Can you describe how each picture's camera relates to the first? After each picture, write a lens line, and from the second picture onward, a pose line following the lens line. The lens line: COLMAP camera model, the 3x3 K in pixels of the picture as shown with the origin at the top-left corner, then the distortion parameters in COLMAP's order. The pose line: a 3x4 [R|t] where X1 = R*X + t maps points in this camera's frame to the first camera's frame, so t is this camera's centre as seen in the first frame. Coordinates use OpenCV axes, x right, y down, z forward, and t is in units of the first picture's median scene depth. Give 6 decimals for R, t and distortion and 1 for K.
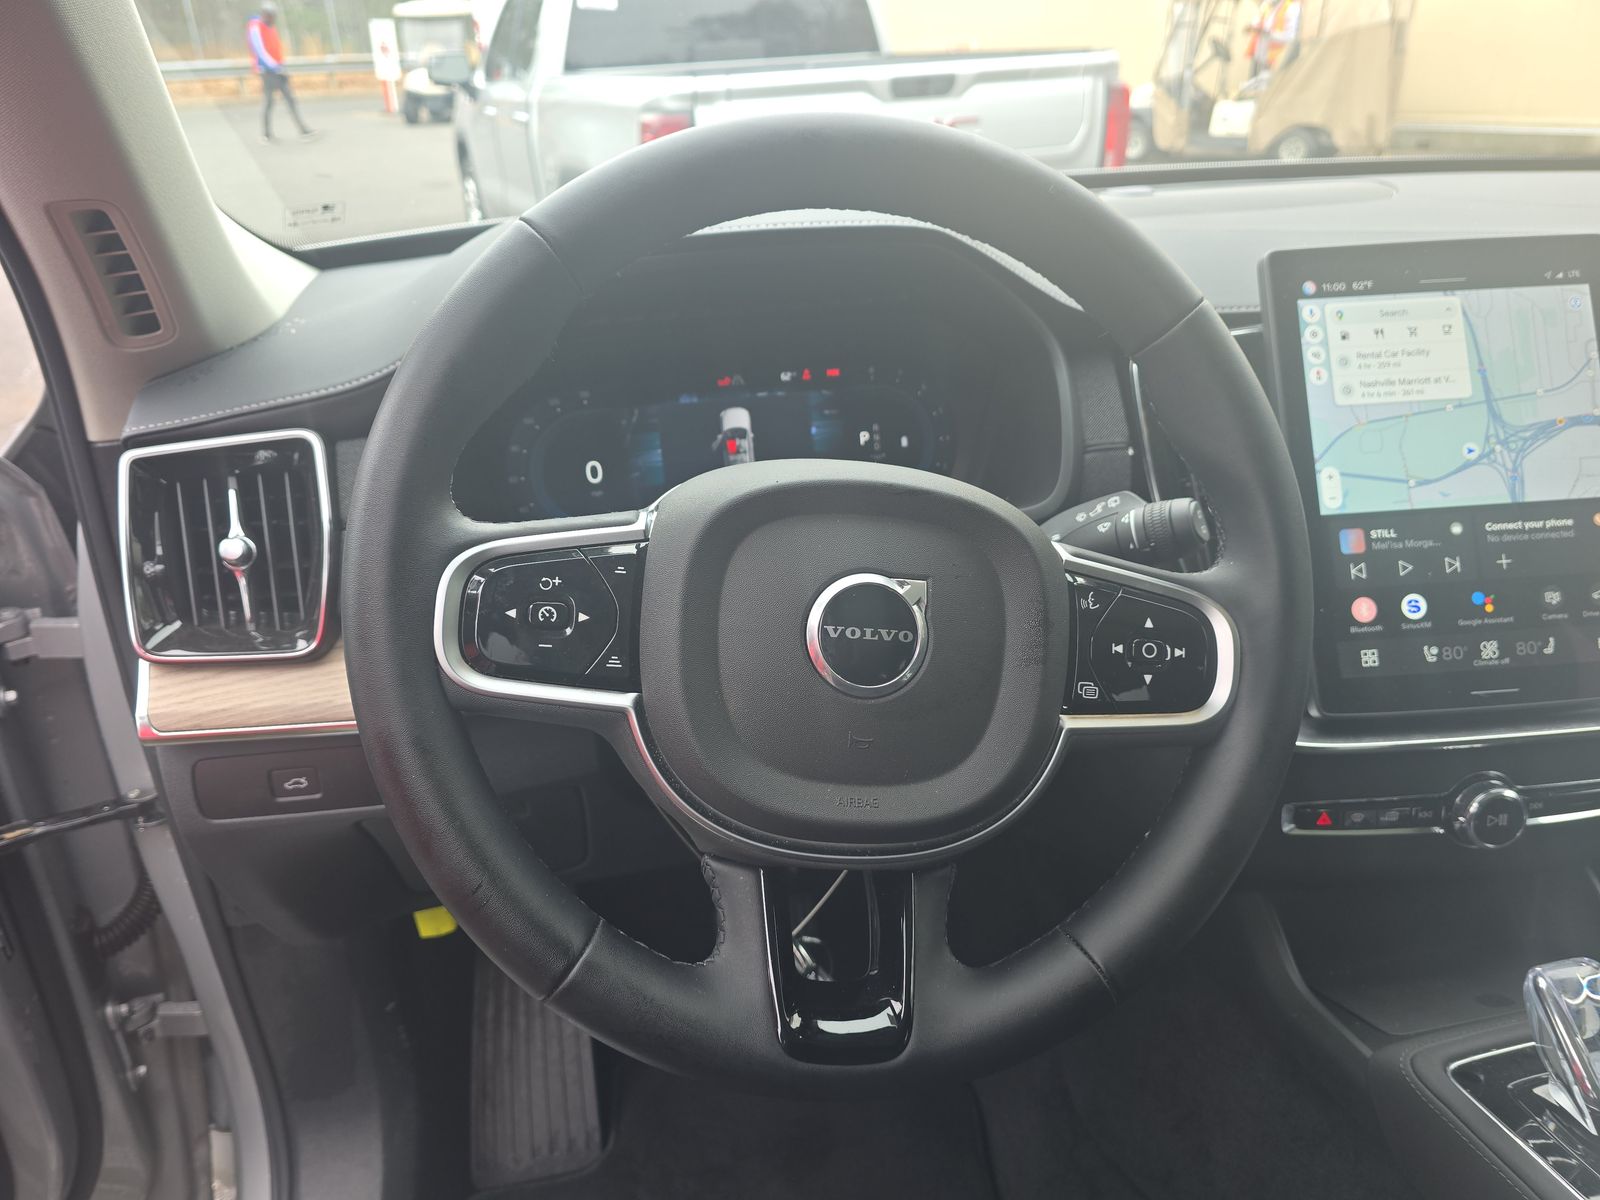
lens RADIAL K [[1065.2, 0, 800.0], [0, 1065.2, 600.0], [0, 0, 1]] dist [0.049435, -0.058938]
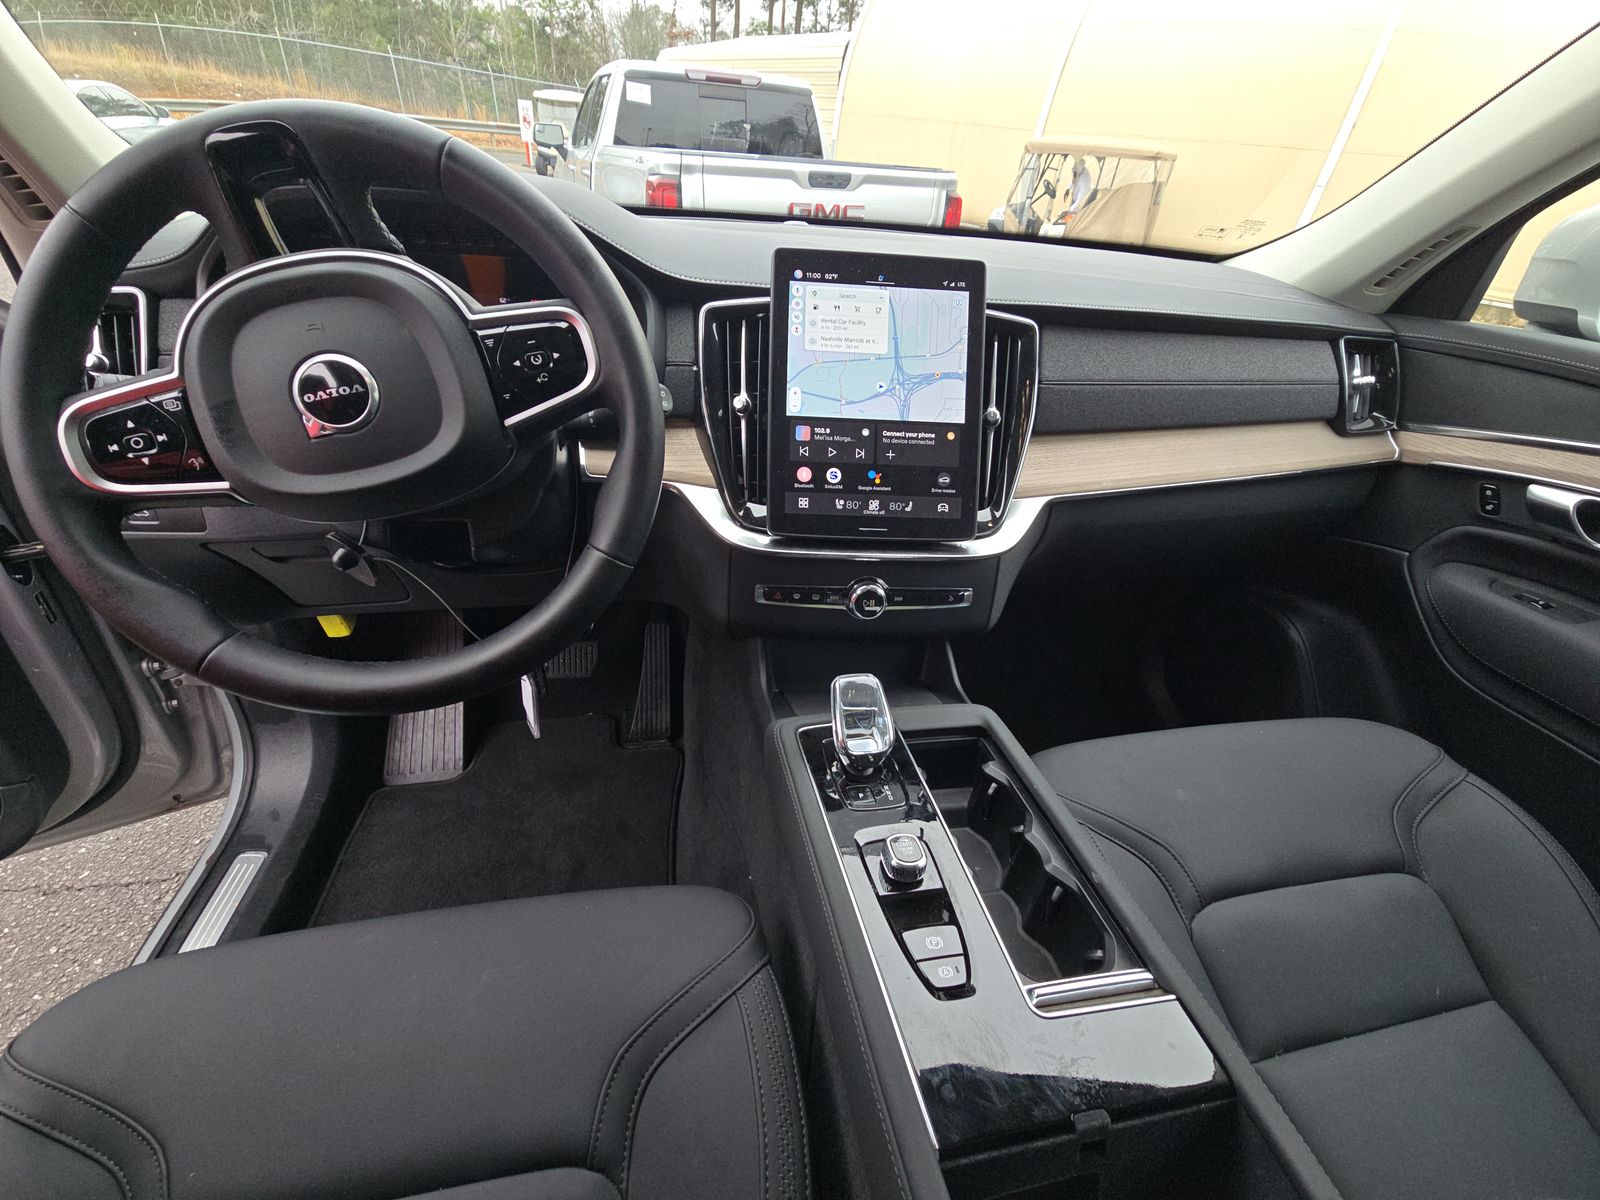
lens RADIAL K [[630.5, 0, 800.0], [0, 630.5, 600.0], [0, 0, 1]] dist [0.000538, 0.000231]
pose [[0.994255, 0.089783, 0.058269, 0.467423], [-0.096956, 0.986096, 0.134964, 0.070011], [-0.045341, -0.139838, 0.989136, -0.019783]]
